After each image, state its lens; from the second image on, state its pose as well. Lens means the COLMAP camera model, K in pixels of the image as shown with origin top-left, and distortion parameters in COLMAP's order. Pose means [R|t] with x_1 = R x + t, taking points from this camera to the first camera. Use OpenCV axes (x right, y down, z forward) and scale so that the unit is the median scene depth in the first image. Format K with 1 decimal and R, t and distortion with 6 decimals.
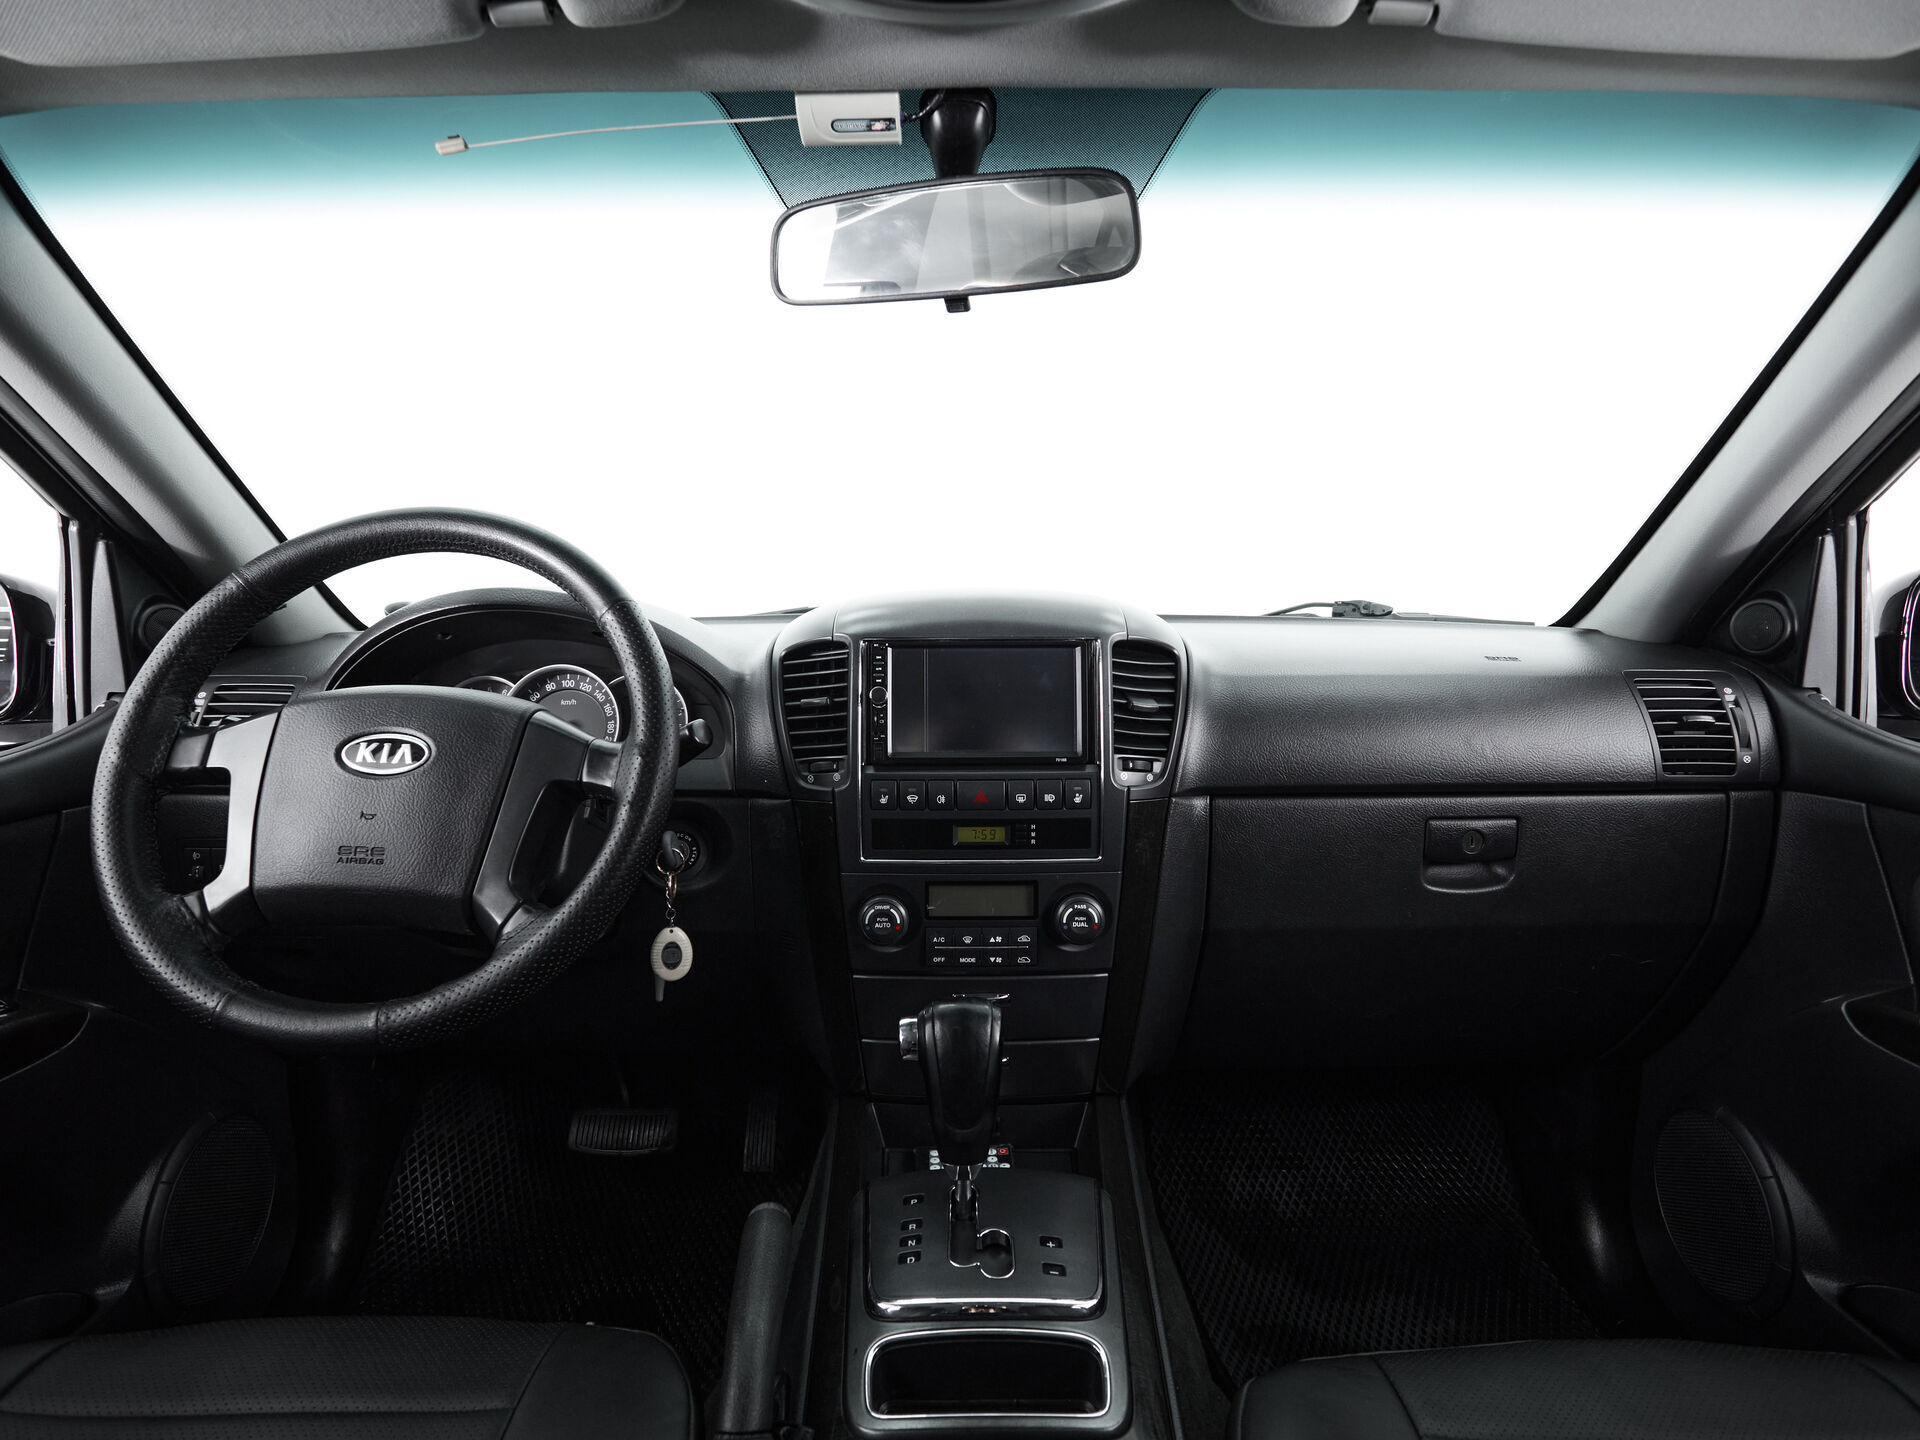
lens RADIAL K [[1013.9, 0, 960.0], [0, 1013.9, 720.0], [0, 0, 1]] dist [-0.003298, -0.000503]
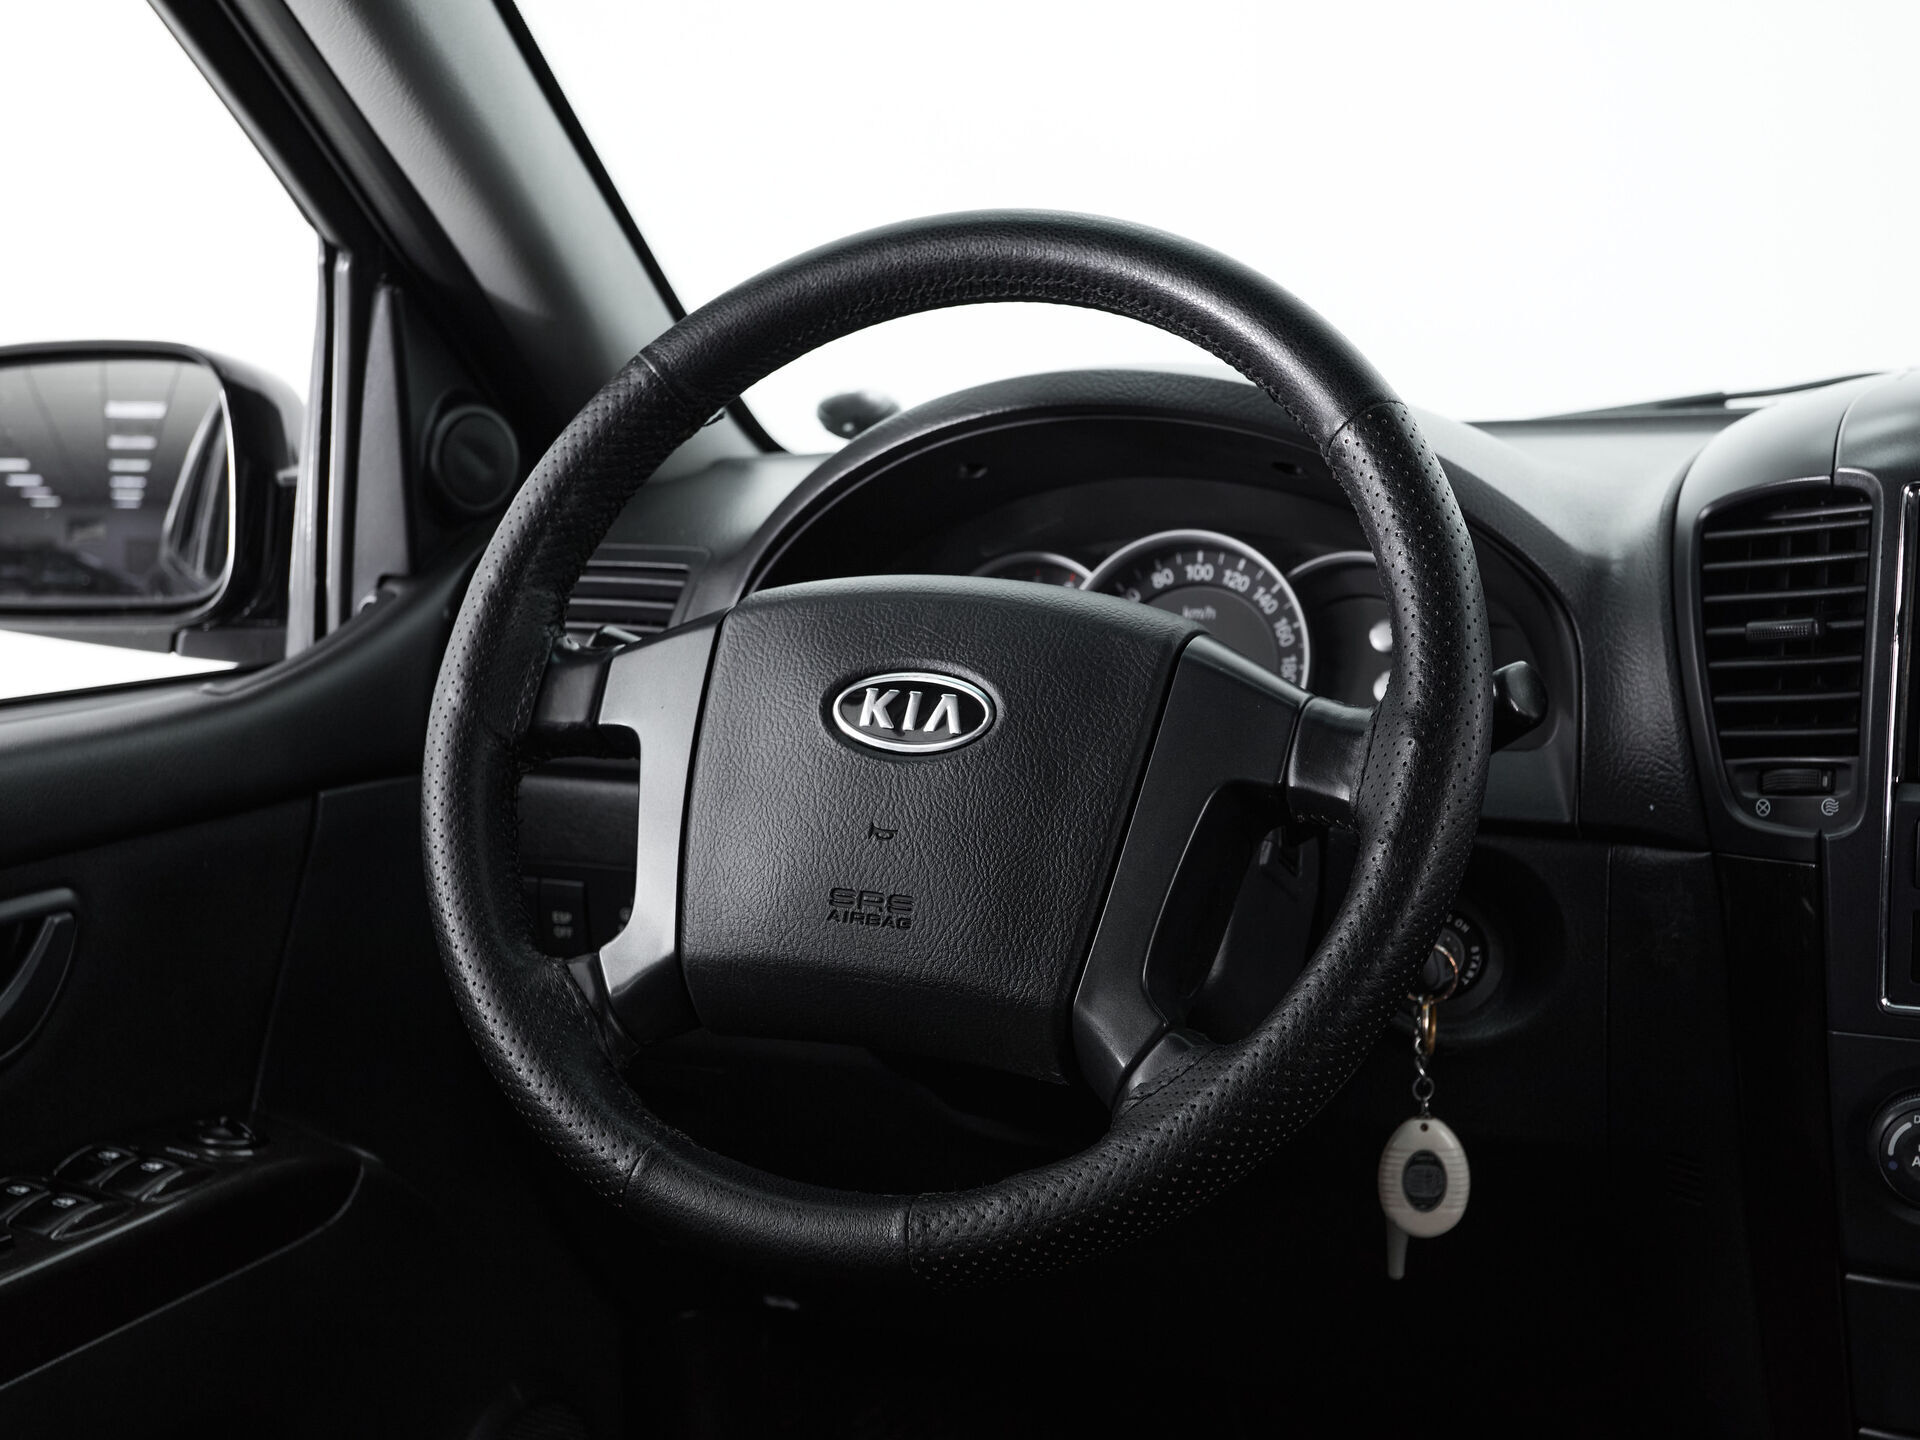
lens RADIAL K [[2580.8, 0, 954.2], [0, 2580.8, 753.9], [0, 0, 1]] dist [0.030724, 0.028256]
pose [[0.921039, 0.045272, -0.386830, -0.040586], [-0.030386, 0.998546, 0.044516, -0.003067], [0.388283, -0.029246, 0.921076, -0.145616]]
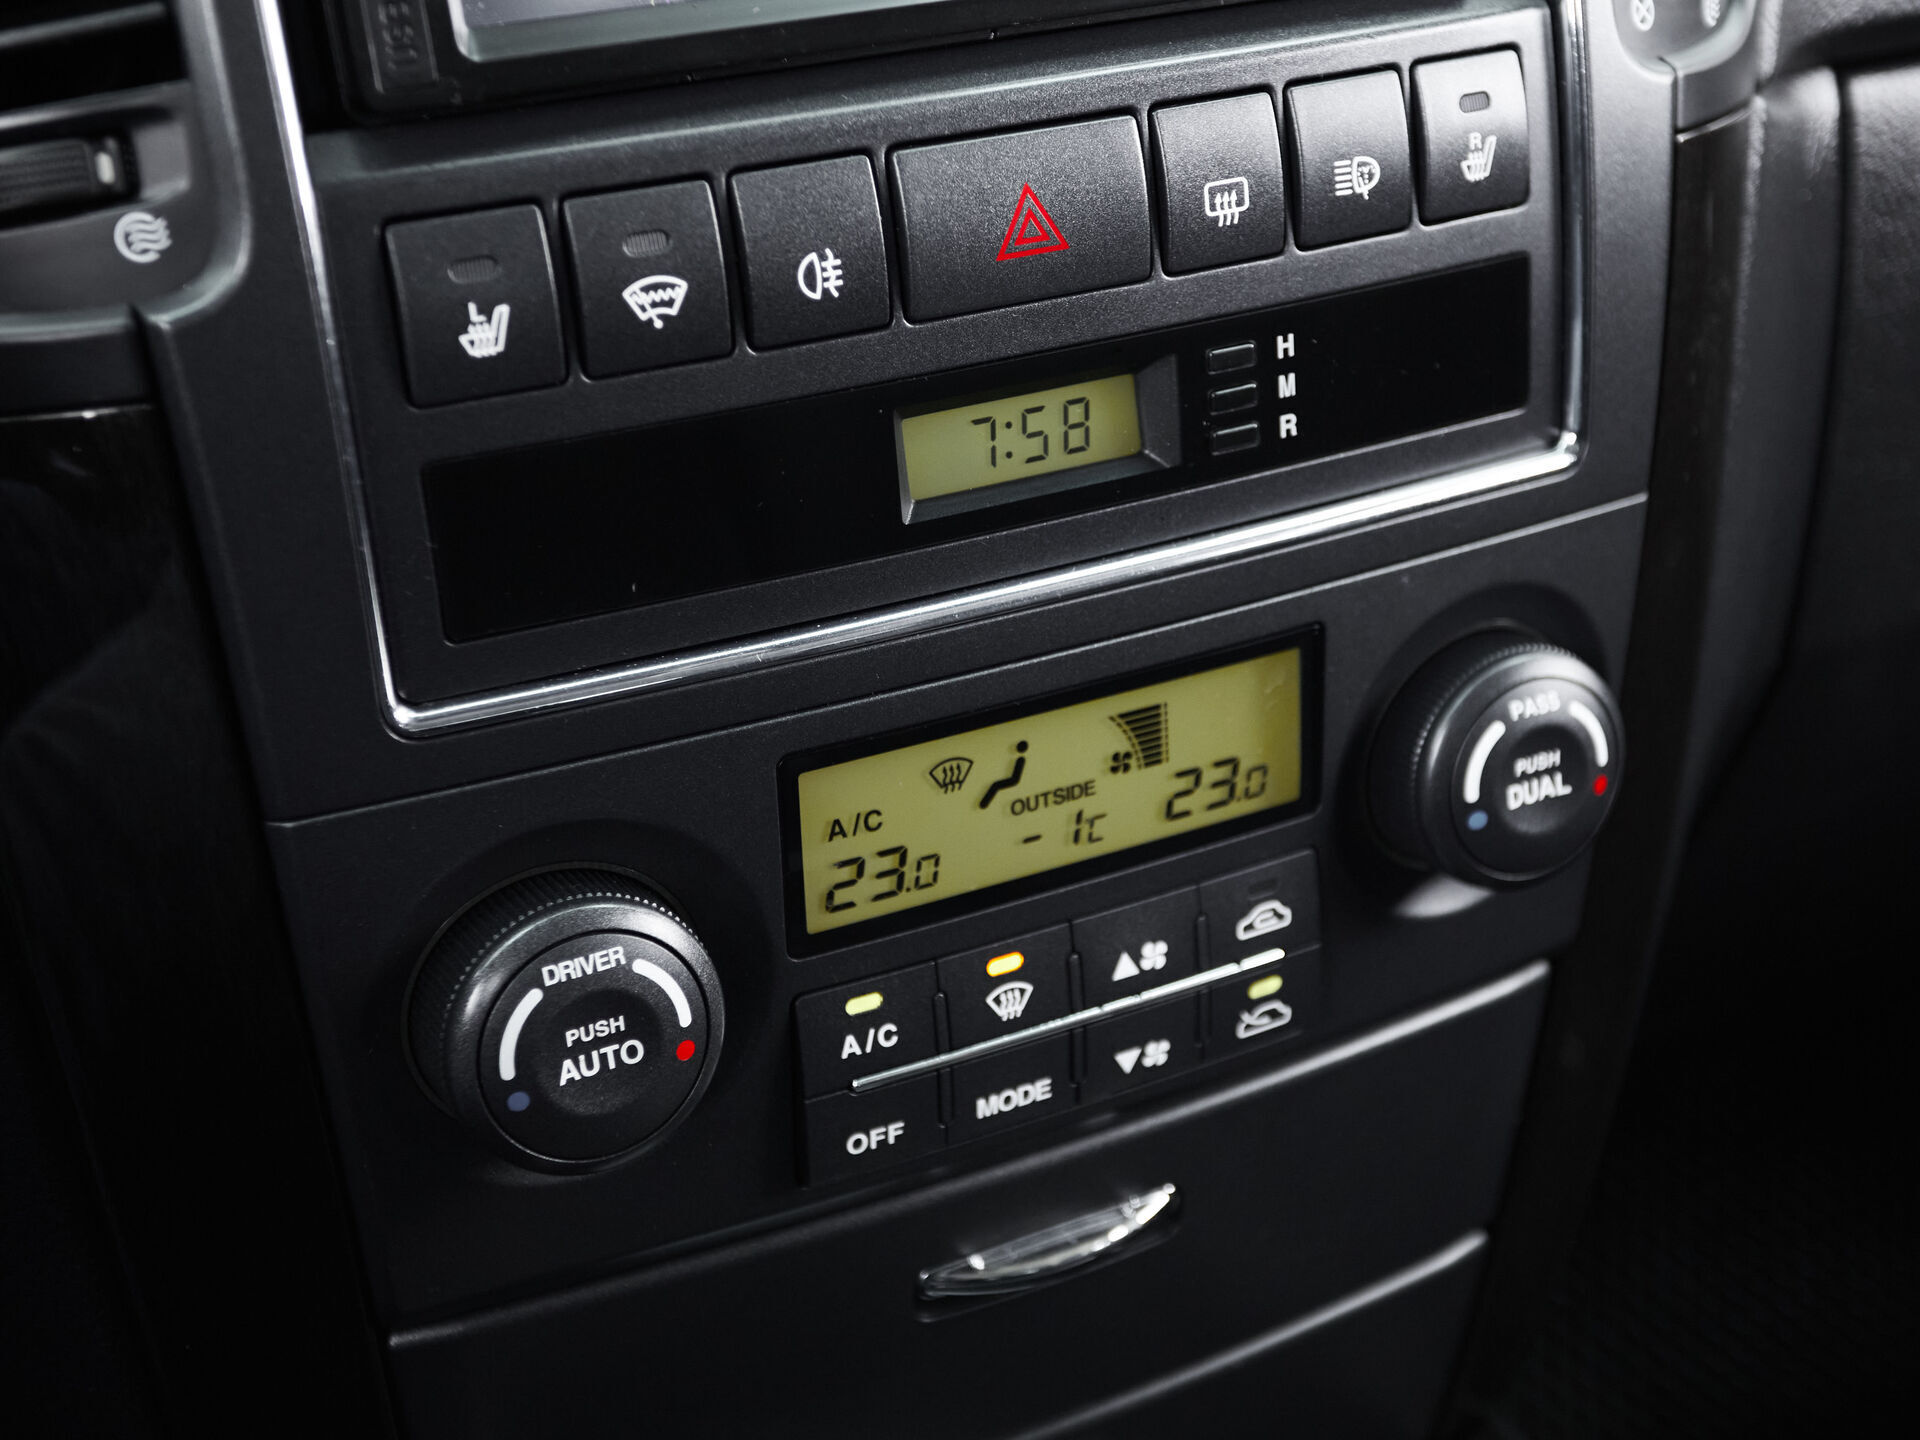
lens RADIAL K [[2709.4, 0, 964.9], [0, 2709.4, 599.4], [0, 0, 1]] dist [0.028851, 0.081490]
pose [[0.894022, -0.202373, 0.399713, -0.187287], [0.110656, 0.964270, 0.240704, 0.024493], [-0.434143, -0.170964, 0.884472, 0.581426]]
